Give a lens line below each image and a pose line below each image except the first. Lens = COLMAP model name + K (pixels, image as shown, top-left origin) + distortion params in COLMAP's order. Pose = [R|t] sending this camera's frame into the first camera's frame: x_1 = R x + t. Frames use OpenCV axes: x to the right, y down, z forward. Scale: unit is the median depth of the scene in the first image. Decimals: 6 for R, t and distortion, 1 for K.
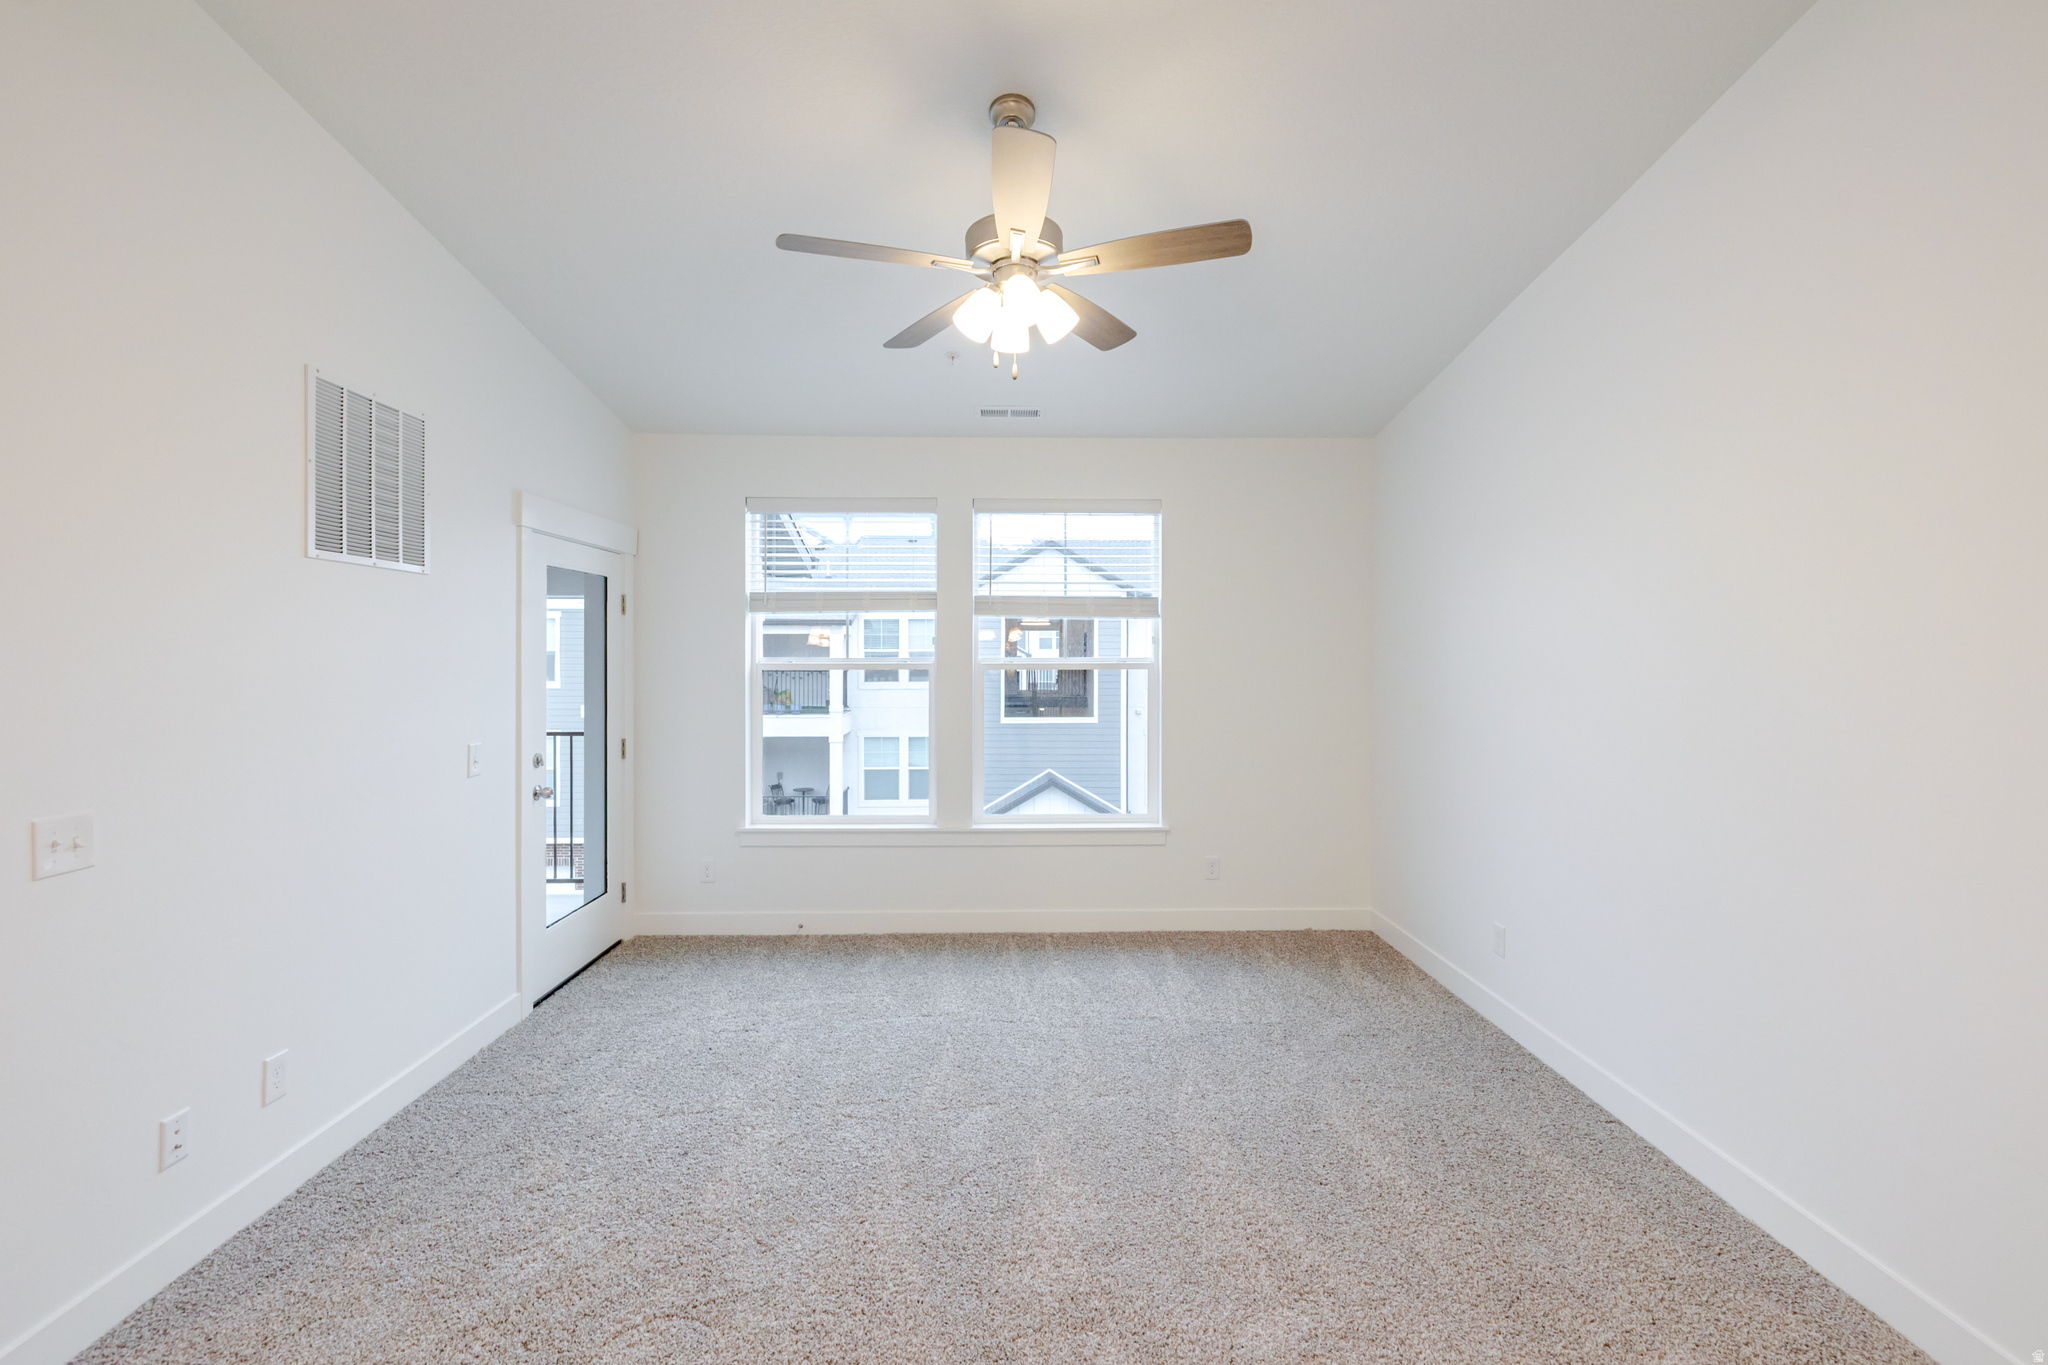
lens RADIAL K [[911.3, 0, 1027.7], [0, 911.3, 653.7], [0, 0, 1]] dist [0.000480, 0.000387]
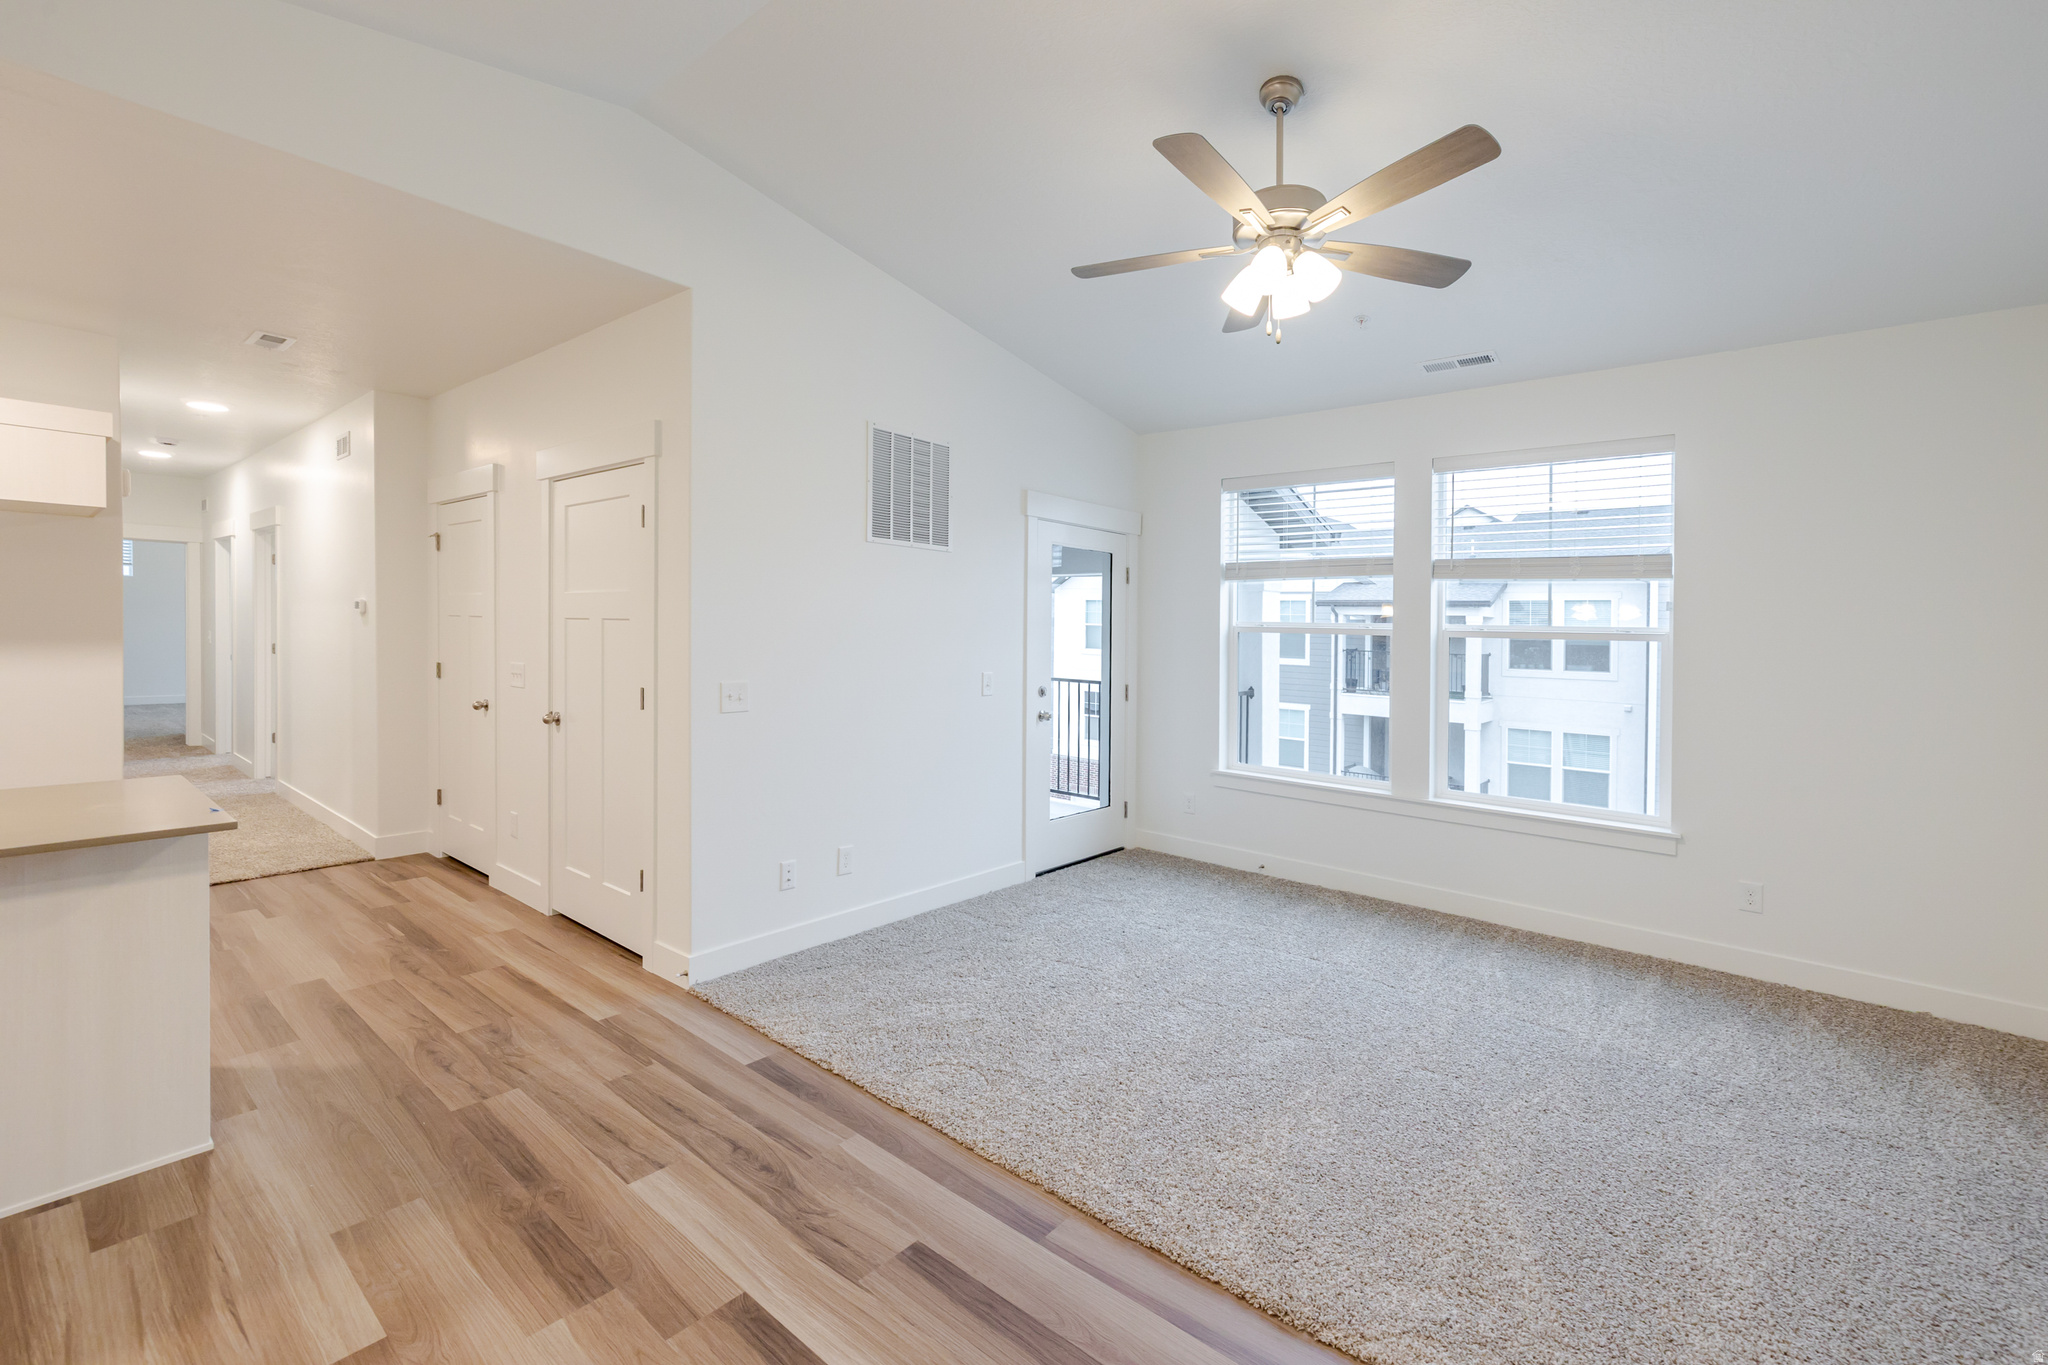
lens RADIAL K [[881.6, 0, 1025.2], [0, 881.6, 644.8], [0, 0, 1]] dist [0.001207, 0.000190]
pose [[0.745275, 0.031072, -0.666033, 0.294370], [-0.026415, 0.999505, 0.017071, 0.026762], [0.666234, 0.004871, 0.745727, 0.020707]]
